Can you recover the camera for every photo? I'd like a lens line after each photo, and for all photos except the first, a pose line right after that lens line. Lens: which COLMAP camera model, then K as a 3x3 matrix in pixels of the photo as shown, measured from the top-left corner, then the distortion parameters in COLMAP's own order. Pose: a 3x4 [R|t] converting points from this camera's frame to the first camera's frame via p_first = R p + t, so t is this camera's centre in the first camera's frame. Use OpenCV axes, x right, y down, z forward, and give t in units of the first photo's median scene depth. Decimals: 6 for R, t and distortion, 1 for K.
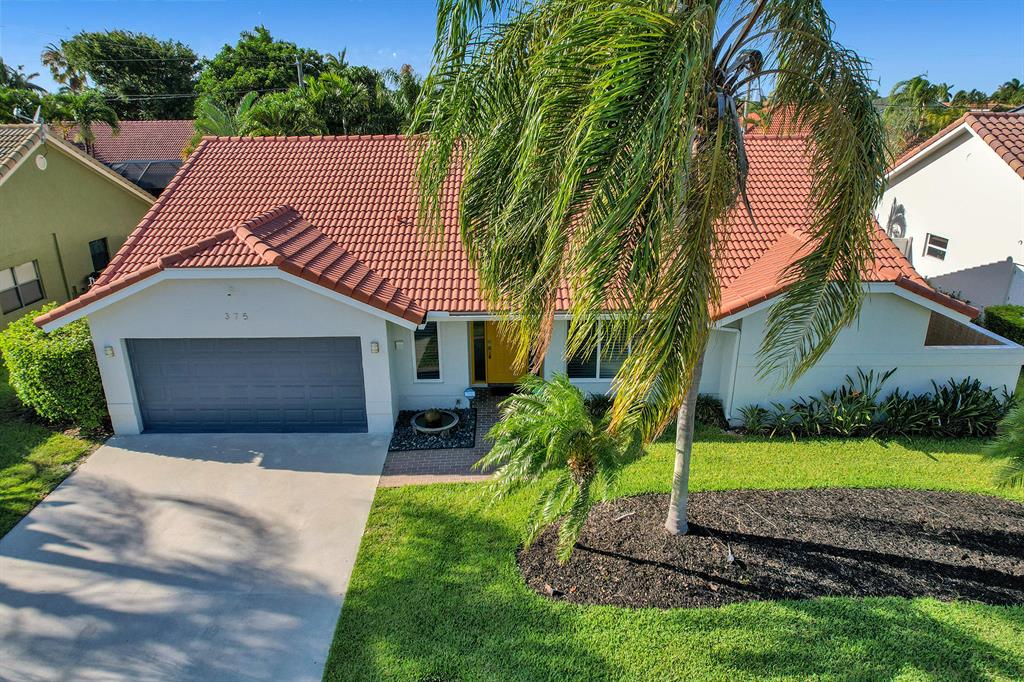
lens RADIAL K [[682.0, 0, 512.0], [0, 682.0, 341.0], [0, 0, 1]] dist [-0.103777, 0.099090]
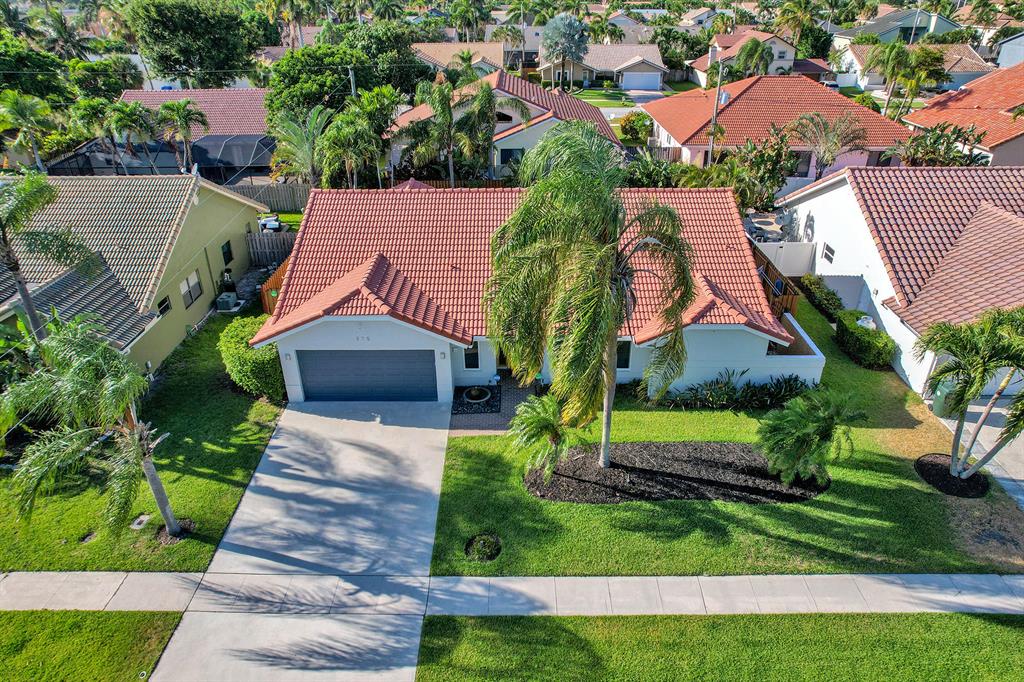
lens RADIAL K [[682.0, 0, 512.0], [0, 682.0, 341.0], [0, 0, 1]] dist [-0.103777, 0.099090]
pose [[0.999827, 0.007324, -0.017069, 0.003791], [-0.004489, 0.987018, 0.160548, -0.323928], [0.018023, -0.160444, 0.986880, -0.743758]]
